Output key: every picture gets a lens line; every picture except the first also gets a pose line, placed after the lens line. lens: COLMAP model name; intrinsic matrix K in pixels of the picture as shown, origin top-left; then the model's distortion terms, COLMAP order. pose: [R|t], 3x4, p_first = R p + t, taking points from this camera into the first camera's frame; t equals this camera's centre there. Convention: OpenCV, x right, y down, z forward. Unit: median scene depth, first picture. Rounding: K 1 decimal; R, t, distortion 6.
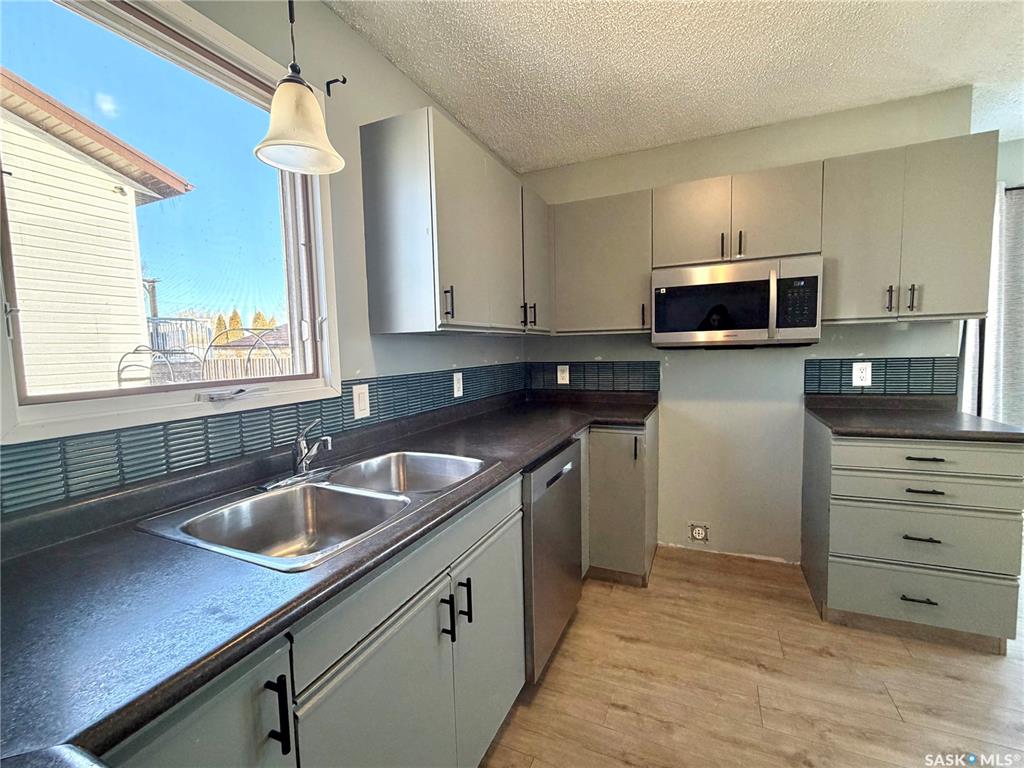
lens RADIAL K [[446.5, 0, 512.0], [0, 446.5, 384.0], [0, 0, 1]] dist [-0.000218, 0.000132]
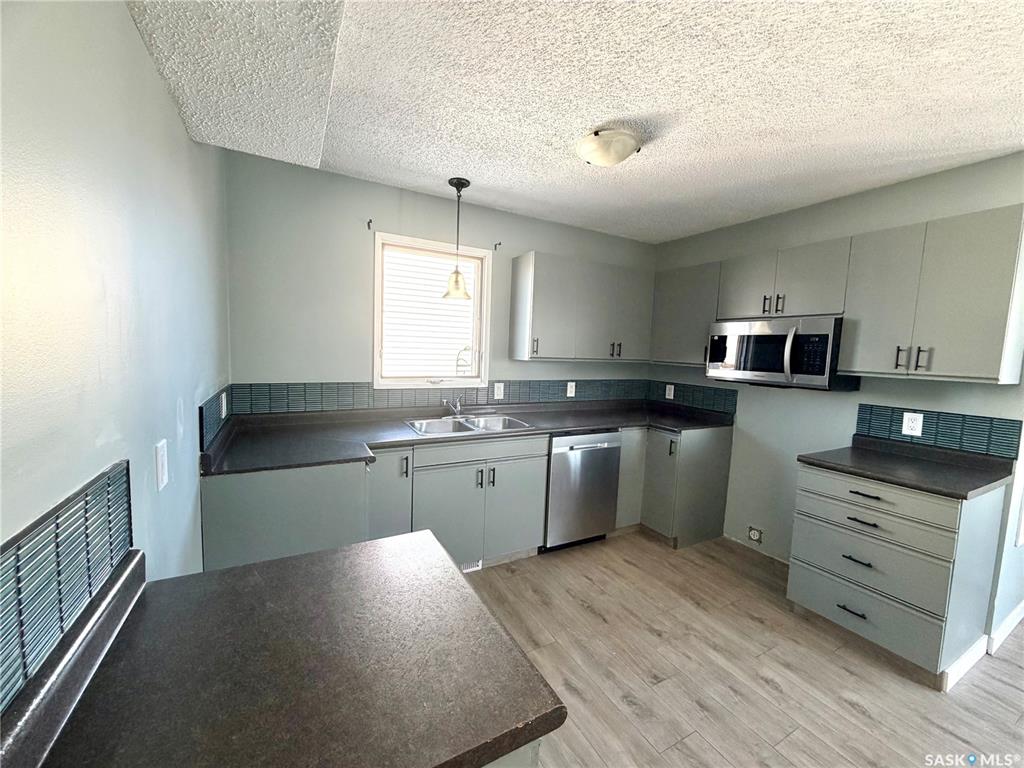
lens RADIAL K [[405.8, 0, 508.9], [0, 405.8, 384.9], [0, 0, 1]] dist [0.000866, -0.000276]
pose [[0.793480, 0.110077, -0.598558, 0.655545], [-0.106980, 0.993421, 0.040876, -0.056903], [0.599120, 0.031600, 0.800036, -0.381570]]
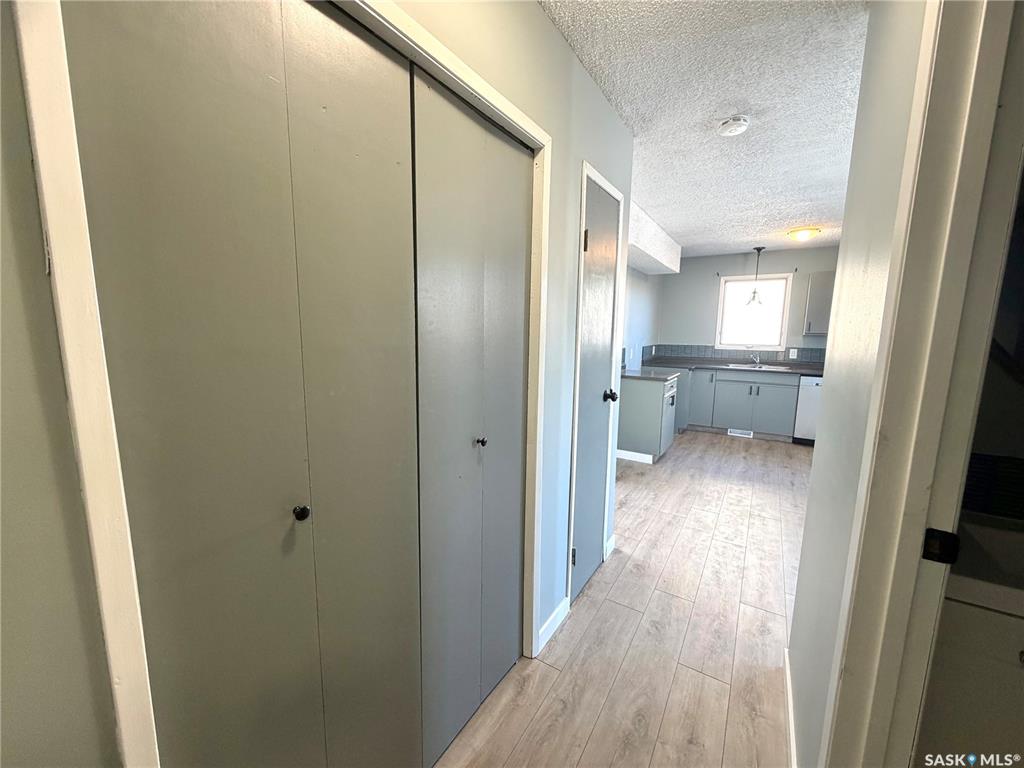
lens RADIAL K [[405.8, 0, 508.9], [0, 405.8, 384.9], [0, 0, 1]] dist [0.000866, -0.000276]
pose [[-0.146974, 0.167238, -0.974900, 2.535512], [-0.084082, 0.979924, 0.180776, -0.089286], [0.985560, 0.108541, -0.129961, -0.622202]]
